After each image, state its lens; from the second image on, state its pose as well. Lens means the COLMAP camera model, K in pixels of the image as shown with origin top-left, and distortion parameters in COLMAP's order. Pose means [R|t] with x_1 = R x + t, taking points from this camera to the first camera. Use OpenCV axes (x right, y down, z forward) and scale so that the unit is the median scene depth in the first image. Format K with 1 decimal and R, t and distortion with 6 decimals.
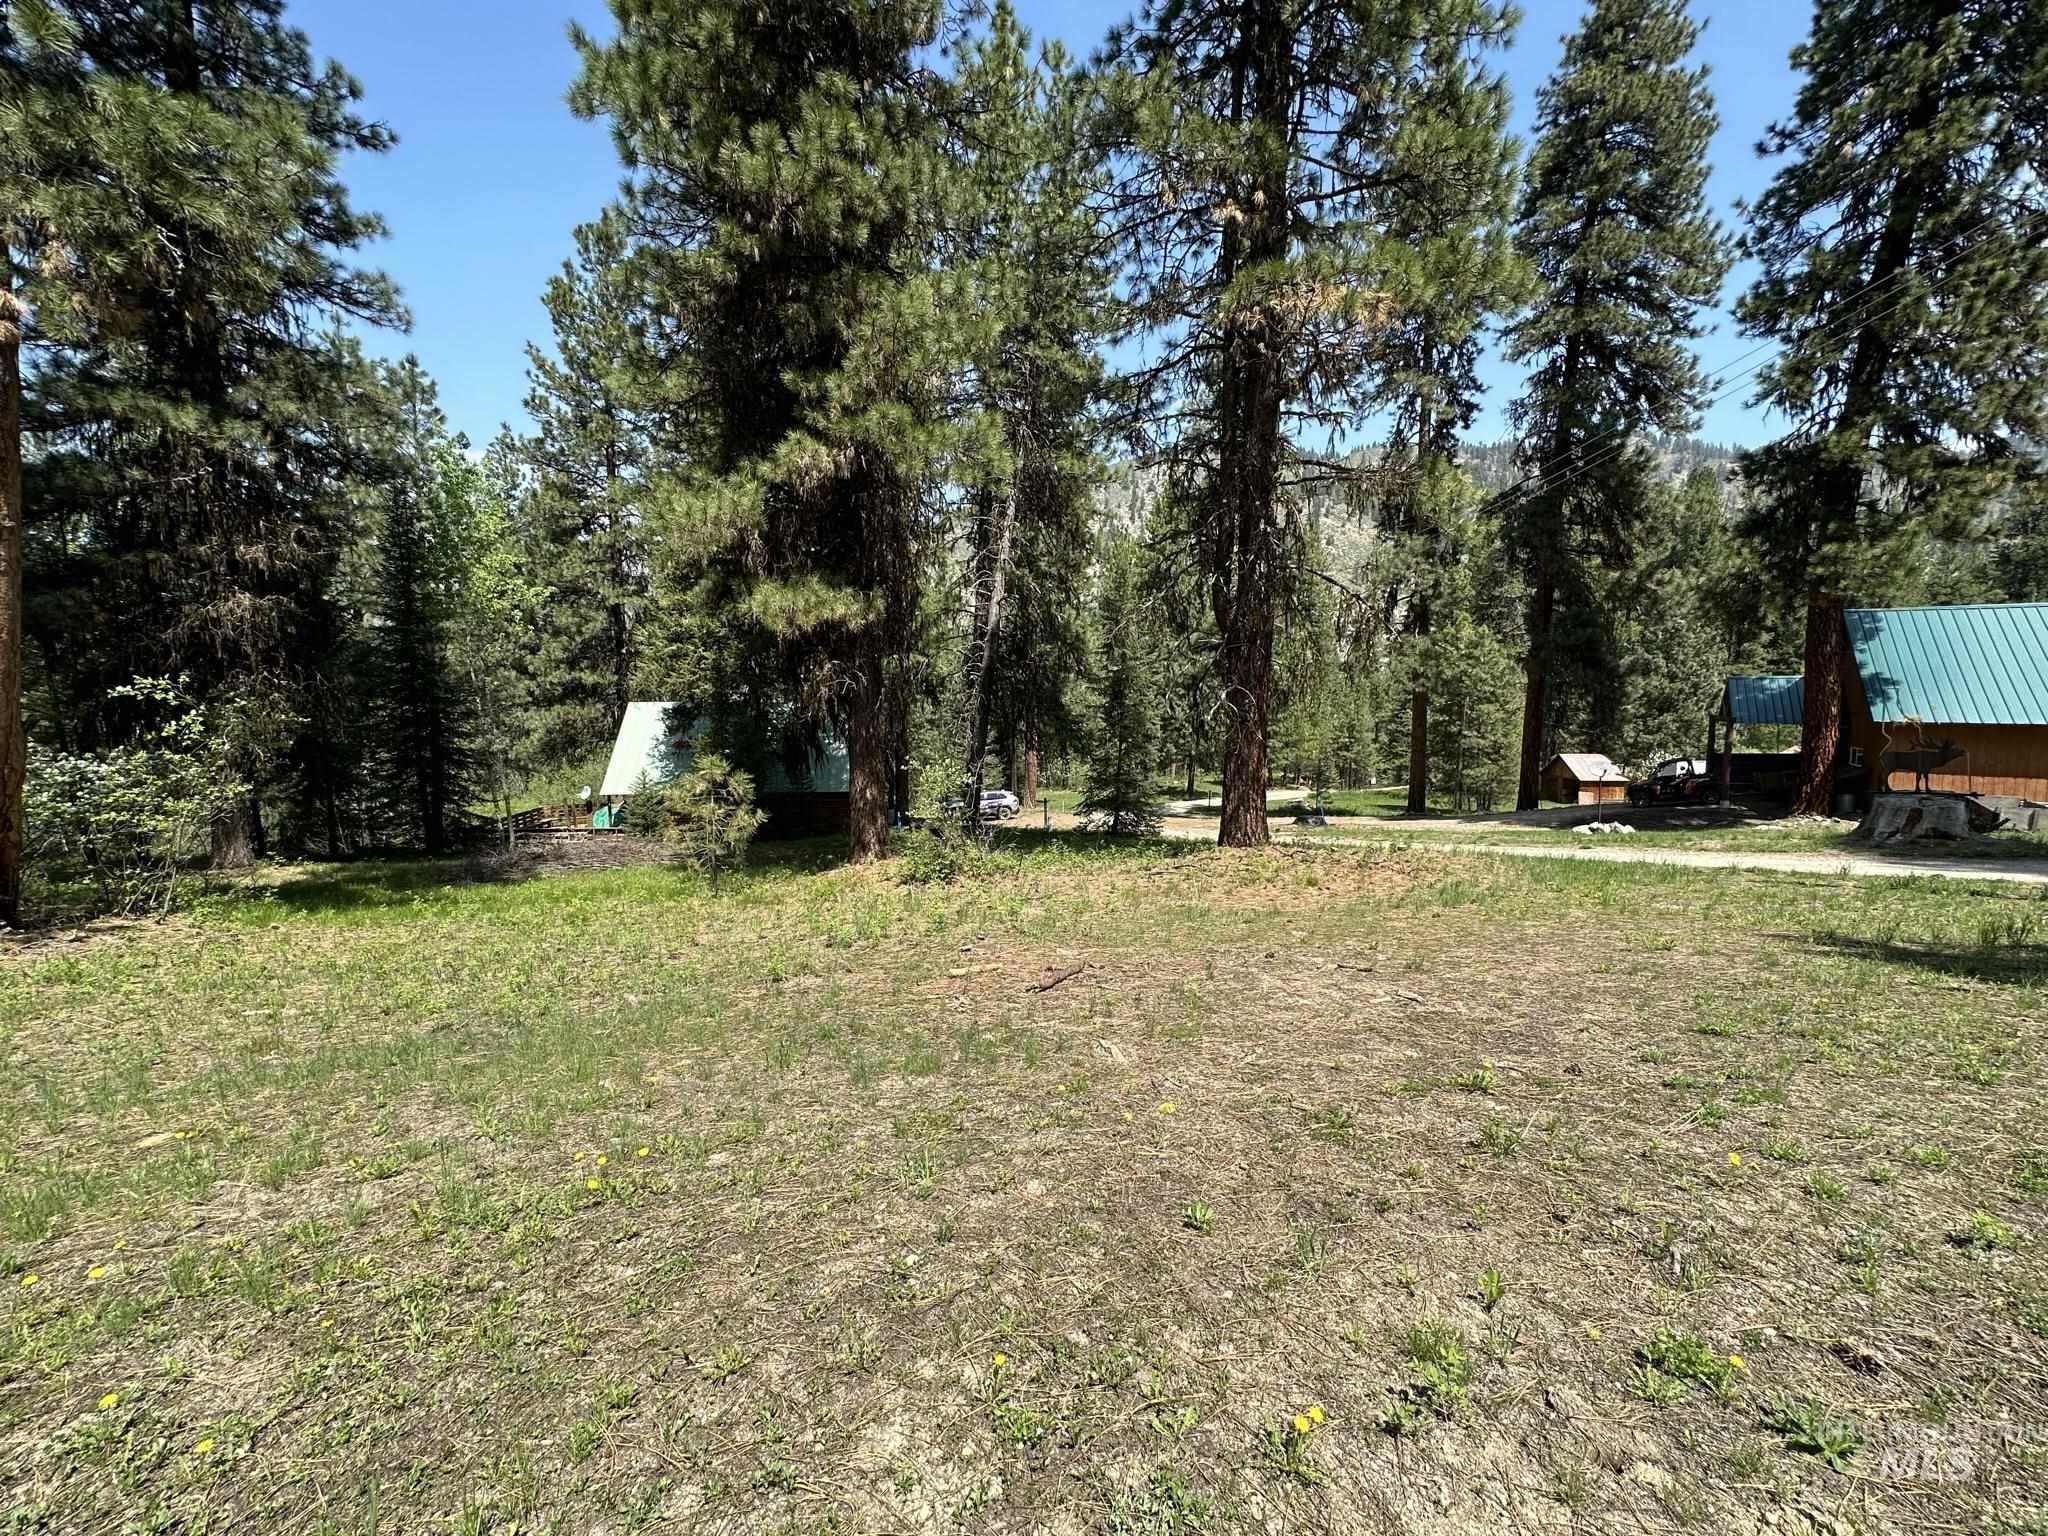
lens RADIAL K [[818.9, 0, 1024.8], [0, 818.9, 769.5], [0, 0, 1]] dist [0.001461, 0.000040]
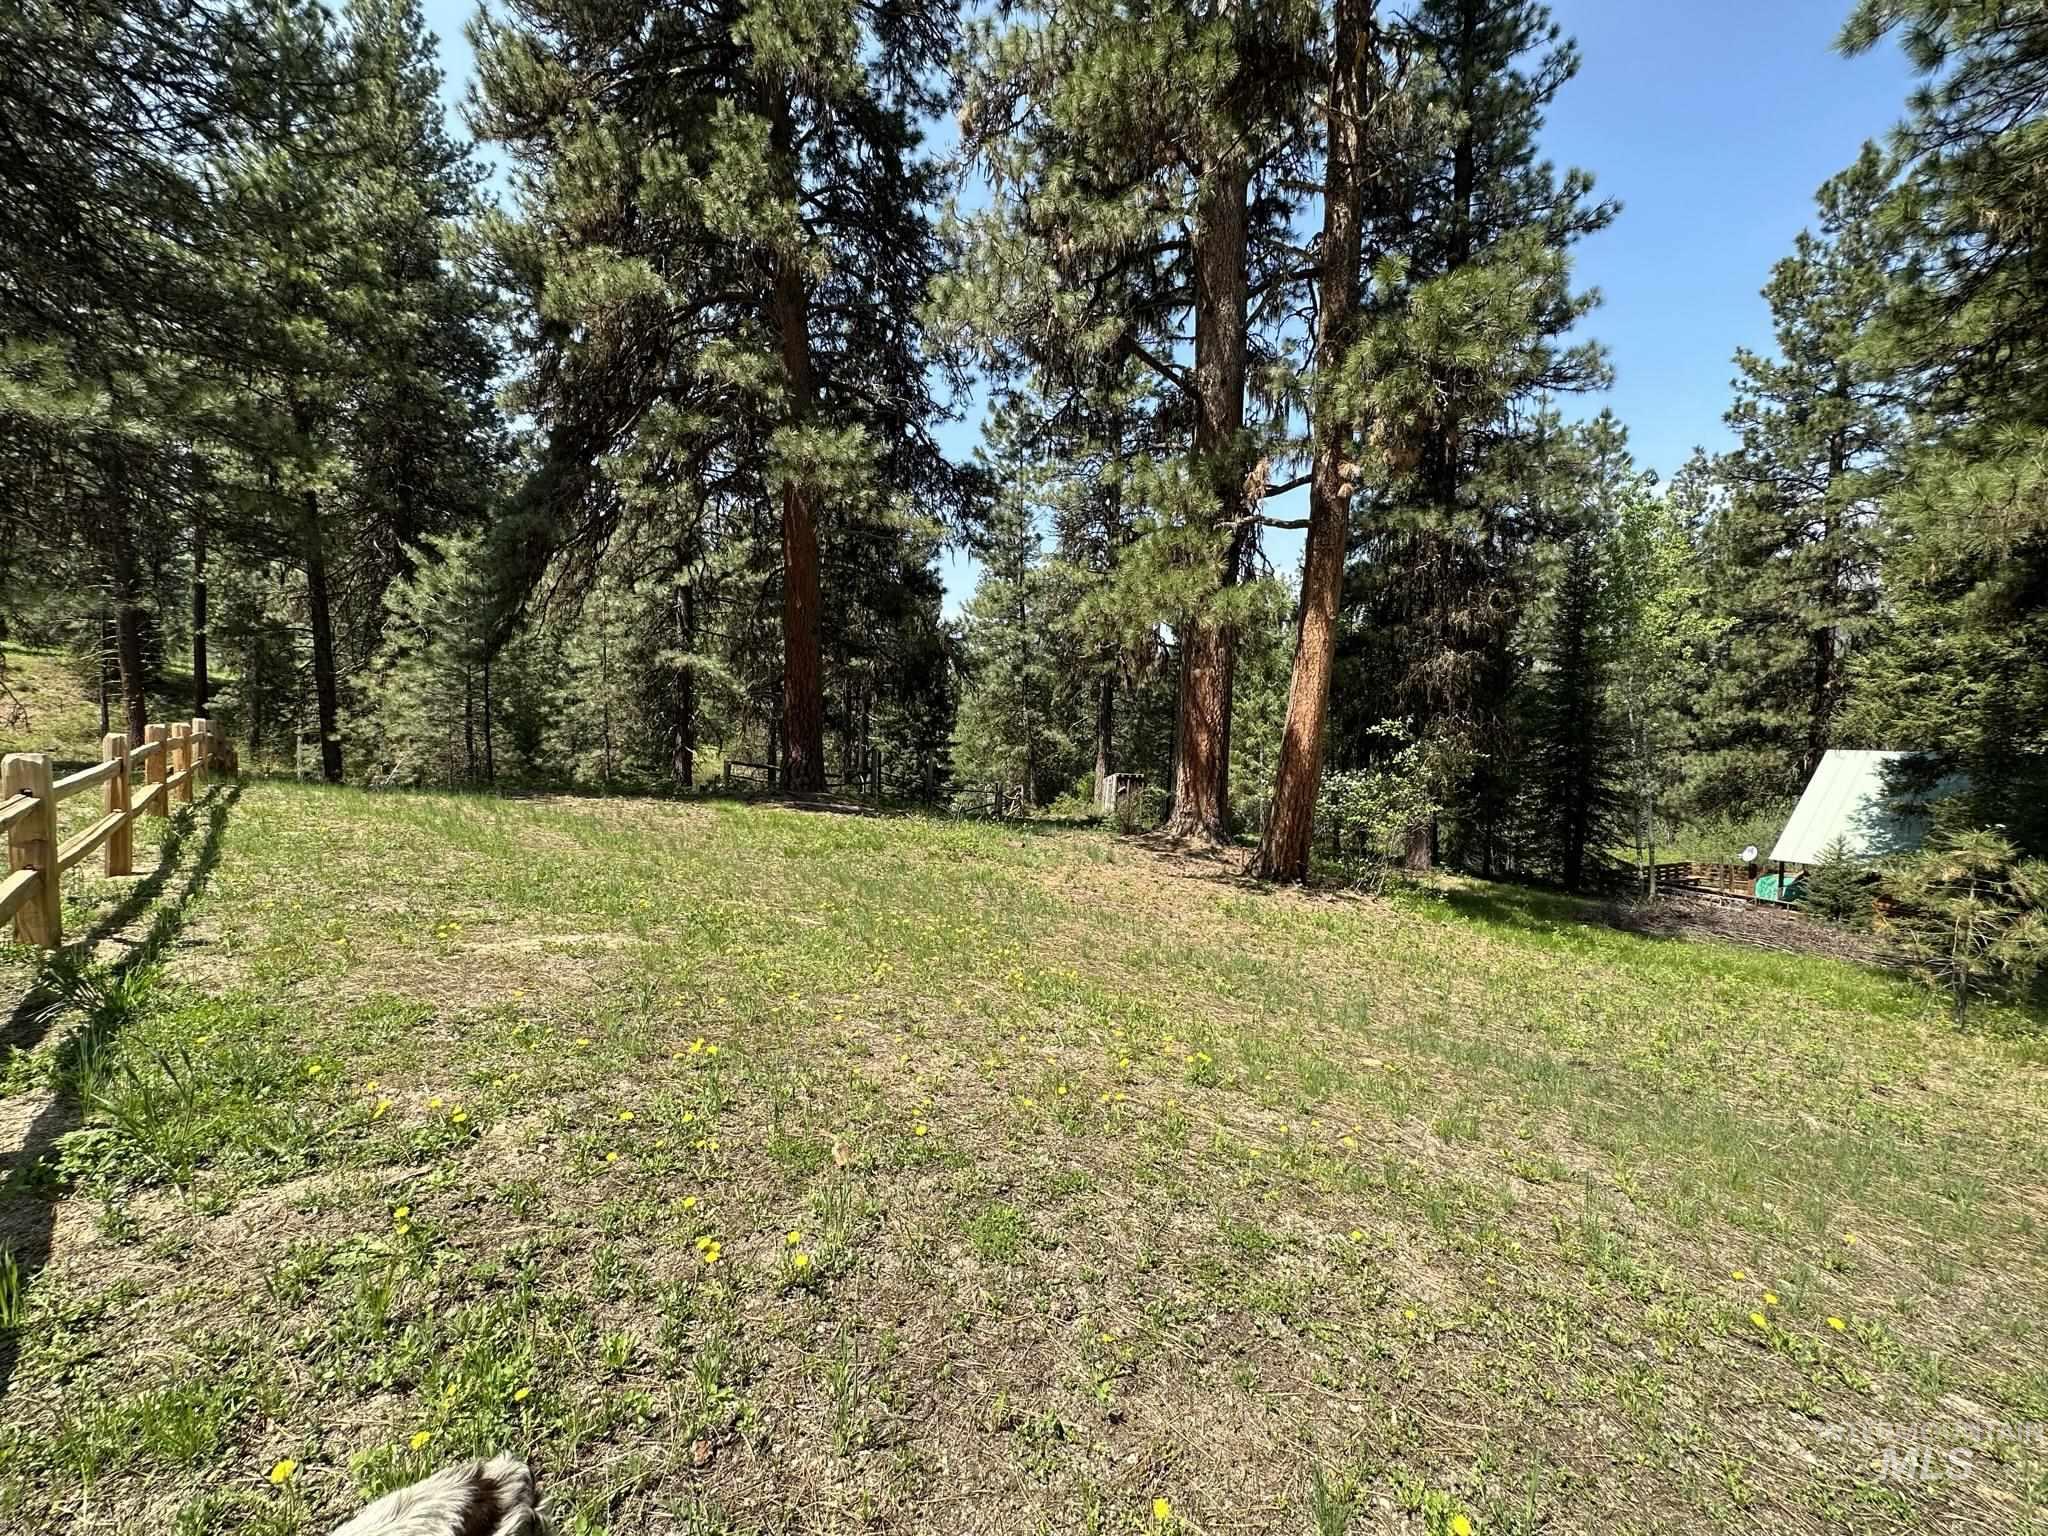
lens RADIAL K [[818.2, 0, 1021.9], [0, 818.2, 767.7], [0, 0, 1]] dist [-0.000356, 0.000107]
pose [[0.339068, 0.058067, -0.938968, -0.002685], [-0.105986, 0.994097, 0.023204, -0.000178], [0.934773, 0.091650, 0.343221, -0.006905]]
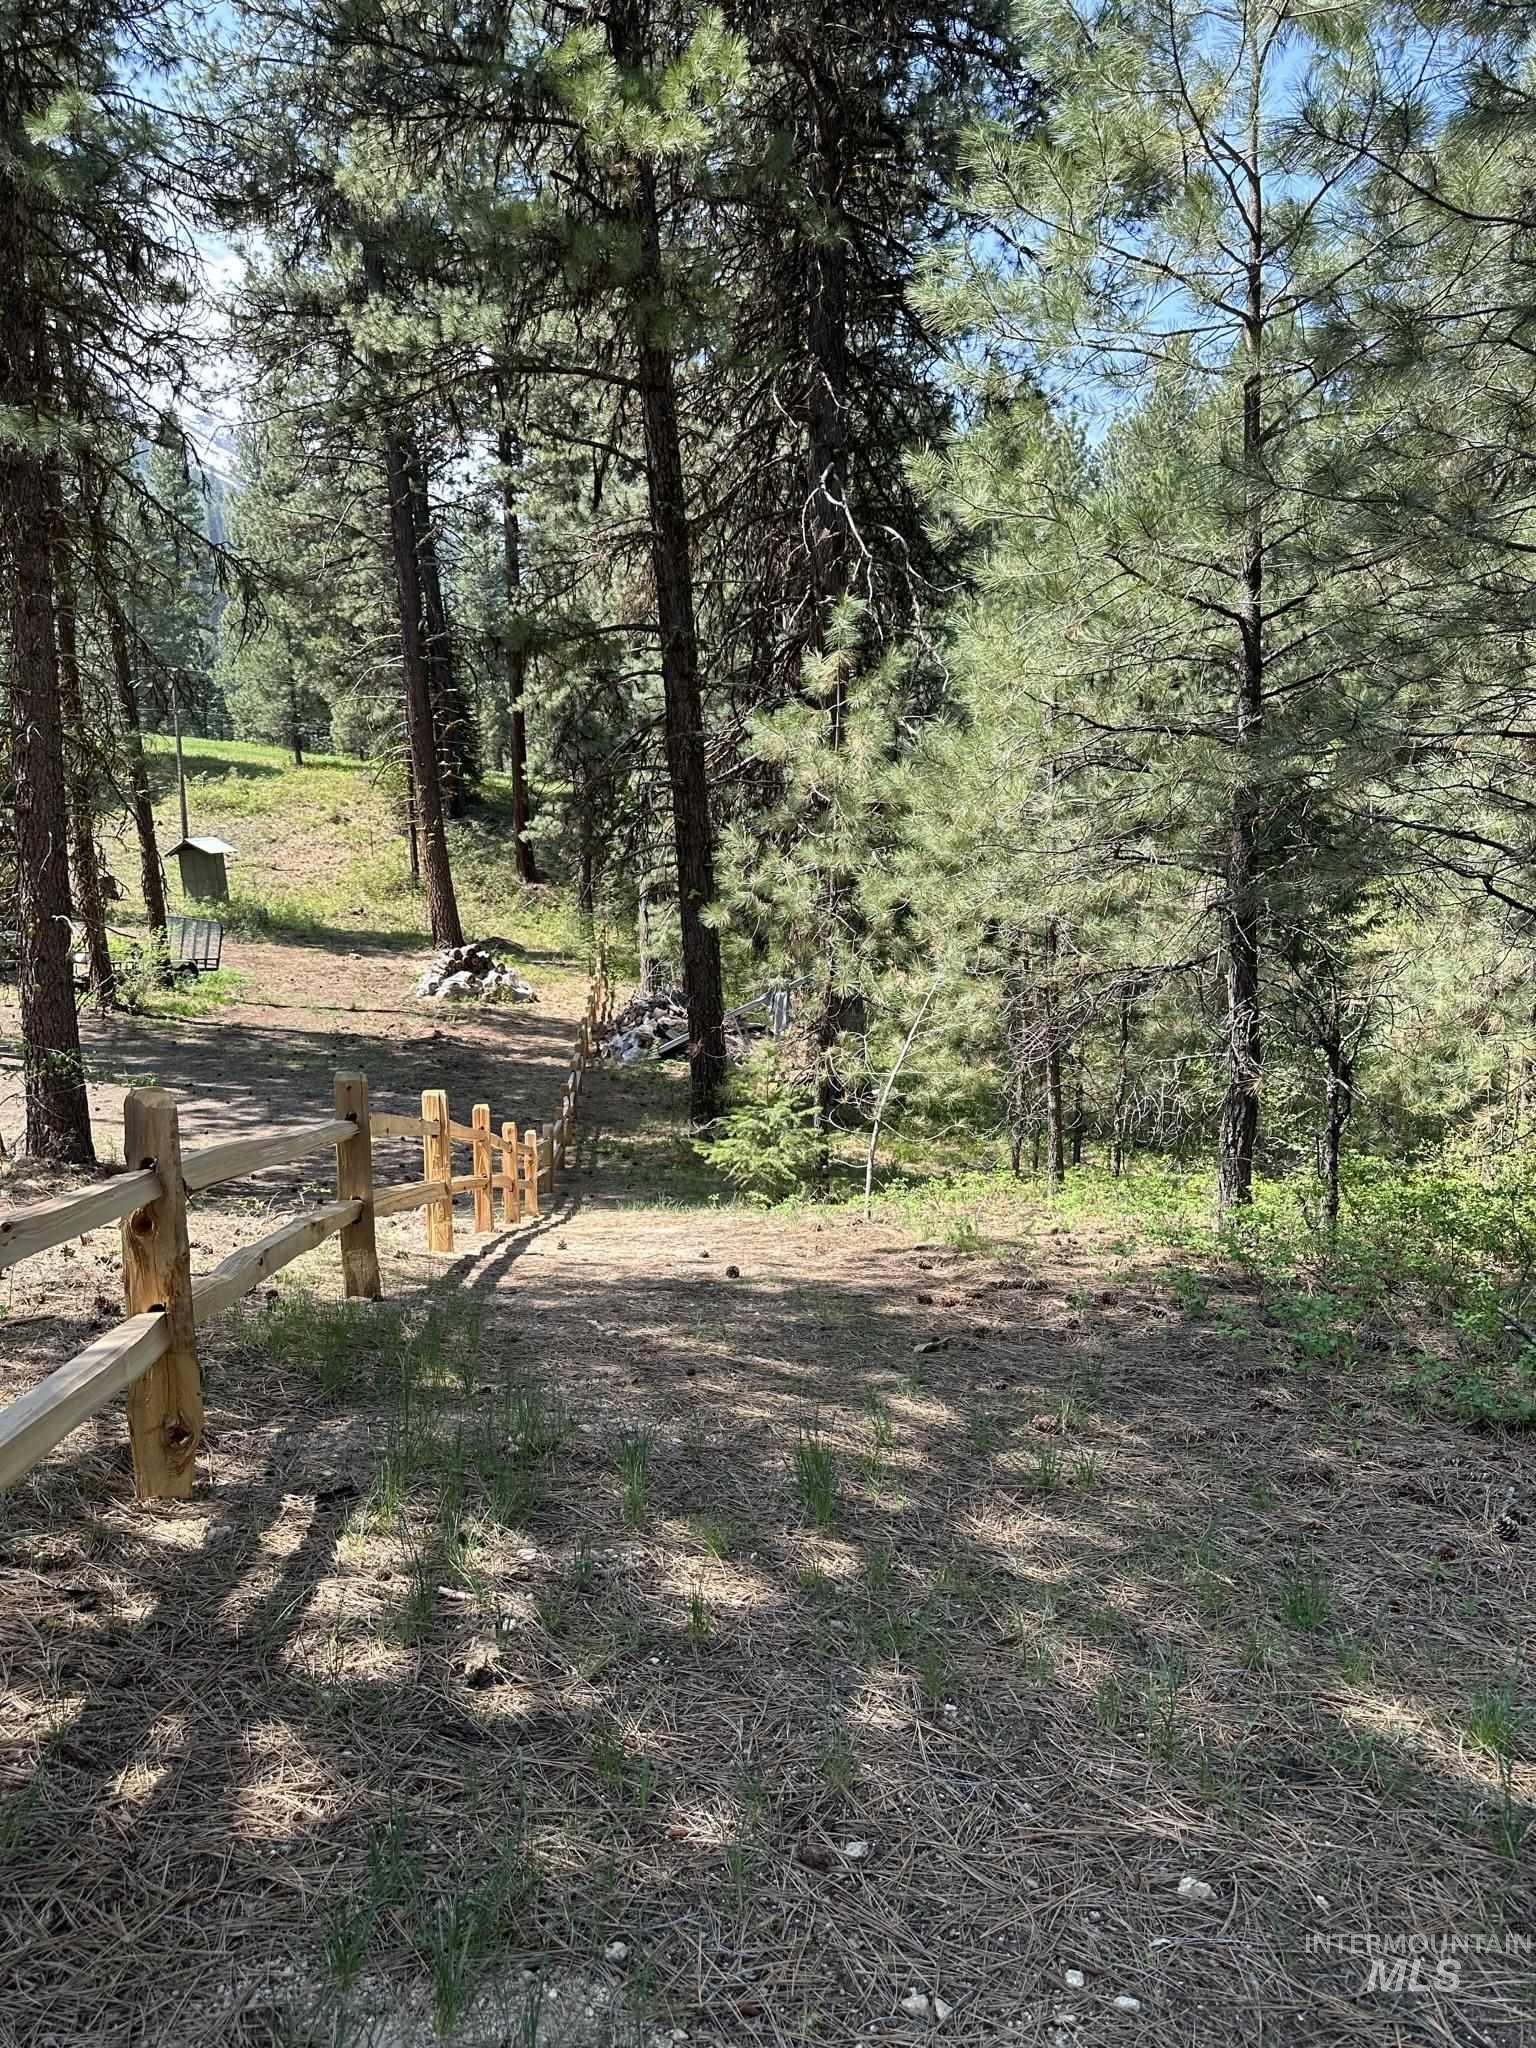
lens RADIAL K [[1428.5, 0, 768.9], [0, 1428.5, 1023.9], [0, 0, 1]] dist [0.073290, -0.075688]
pose [[-0.286711, 0.133408, -0.948683, -0.664842], [-0.064516, 0.985320, 0.158058, 0.025139], [0.955842, 0.106523, -0.273895, -0.262529]]
